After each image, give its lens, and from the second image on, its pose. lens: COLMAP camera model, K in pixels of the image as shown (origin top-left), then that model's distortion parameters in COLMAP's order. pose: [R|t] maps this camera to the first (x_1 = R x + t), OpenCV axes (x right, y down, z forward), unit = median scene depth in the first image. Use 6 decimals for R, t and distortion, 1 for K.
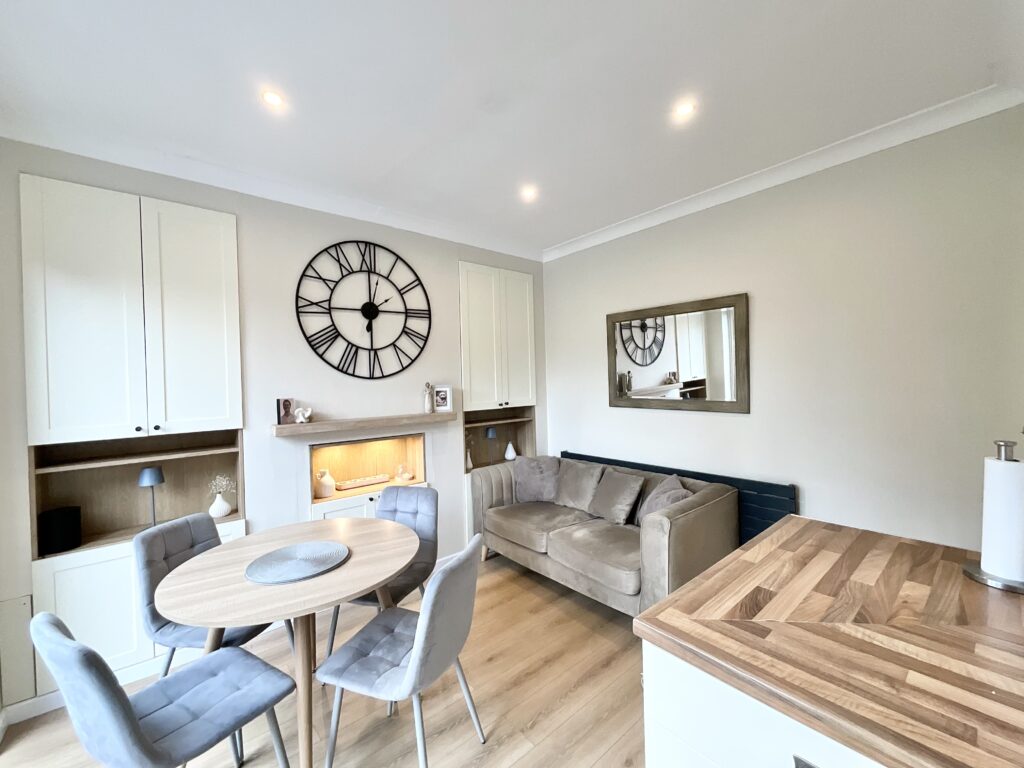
lens RADIAL K [[413.6, 0, 510.9], [0, 413.6, 384.4], [0, 0, 1]] dist [-0.003522, 0.000148]
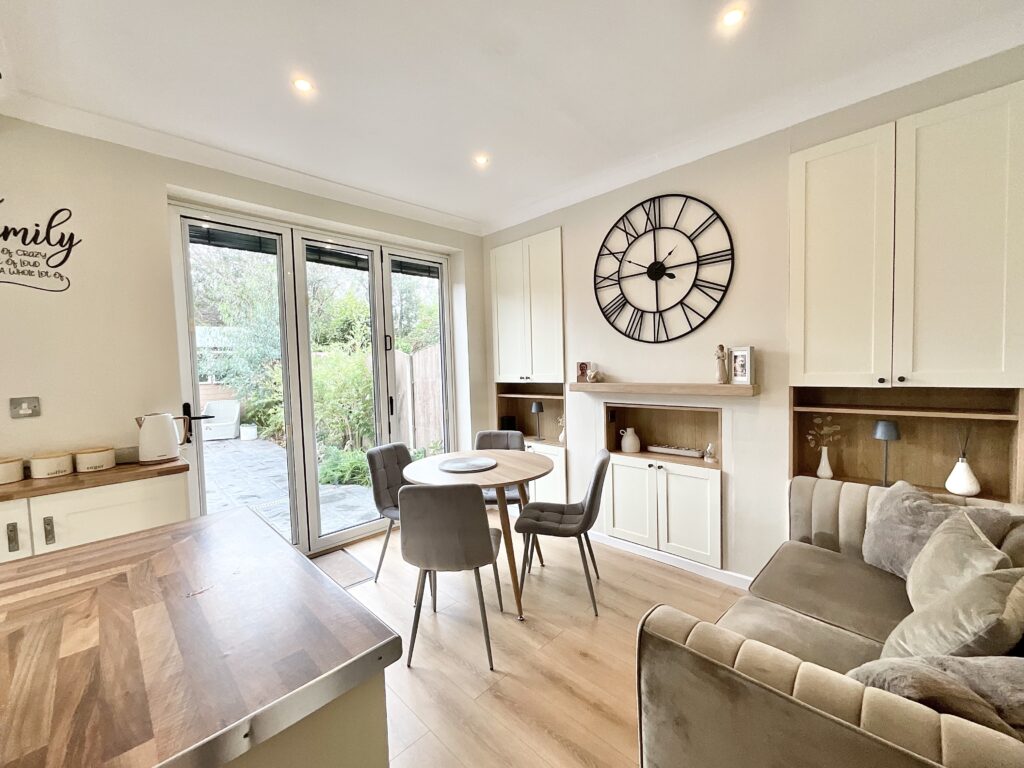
lens RADIAL K [[413.6, 0, 510.9], [0, 413.6, 384.4], [0, 0, 1]] dist [-0.003522, 0.000148]
pose [[0.095671, 0.072606, -0.992761, 0.612856], [0.019078, 0.997019, 0.074756, 0.004652], [0.995230, -0.026092, 0.094001, 0.597742]]
